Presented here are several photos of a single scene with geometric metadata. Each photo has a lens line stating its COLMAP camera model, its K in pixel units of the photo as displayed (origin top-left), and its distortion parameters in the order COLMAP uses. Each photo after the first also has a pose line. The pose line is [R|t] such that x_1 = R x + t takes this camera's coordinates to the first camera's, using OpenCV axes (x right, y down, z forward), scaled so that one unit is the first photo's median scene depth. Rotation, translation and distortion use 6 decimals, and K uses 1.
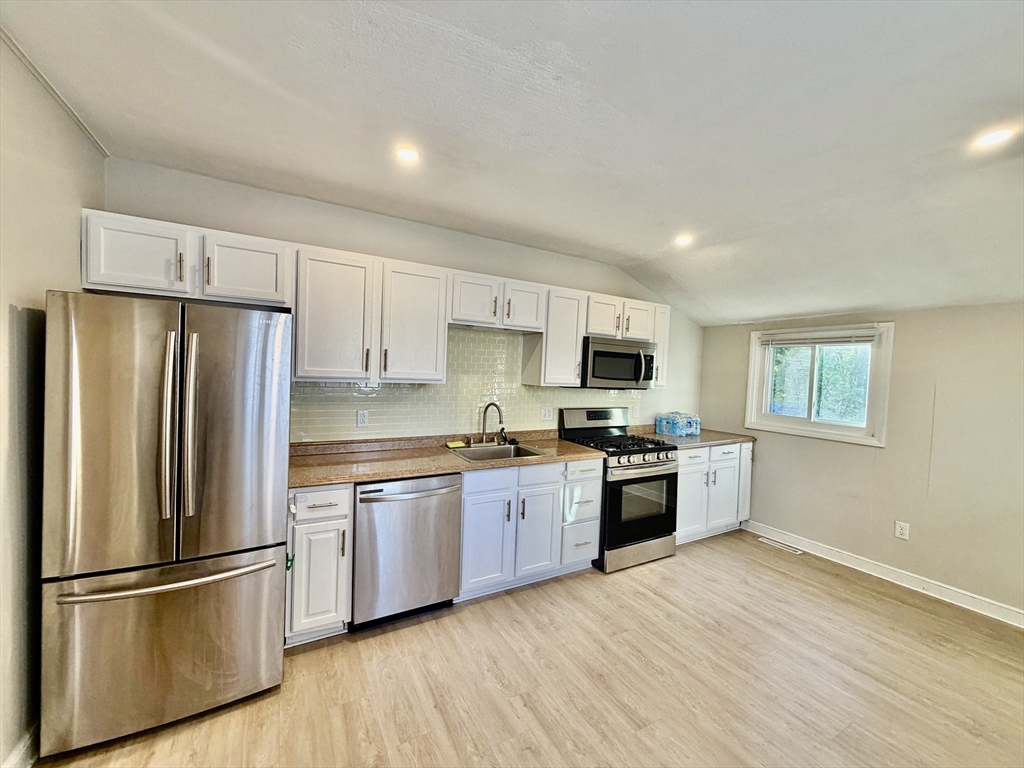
lens RADIAL K [[408.5, 0, 511.7], [0, 408.5, 380.5], [0, 0, 1]] dist [0.003843, 0.000666]
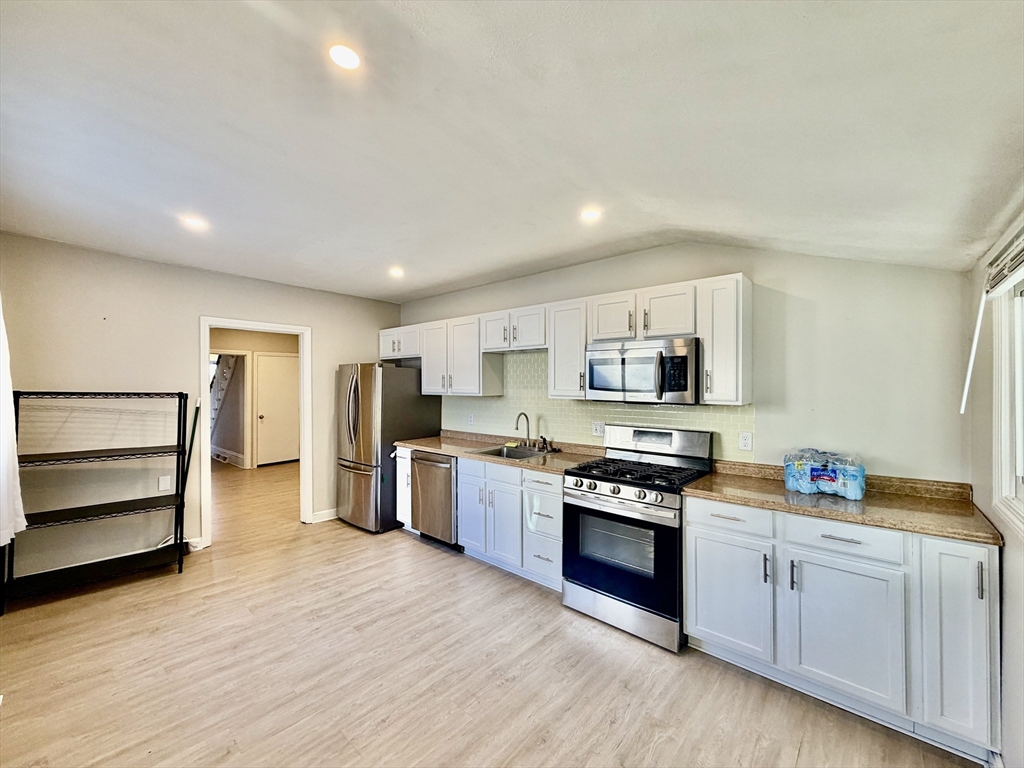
lens RADIAL K [[408.5, 0, 511.9], [0, 408.5, 385.2], [0, 0, 1]] dist [0.003843, 0.000666]
pose [[0.323293, -0.040939, -0.945413, 1.113839], [-0.015466, 0.998702, -0.048535, 0.033894], [0.946172, 0.030313, 0.322240, 0.610168]]
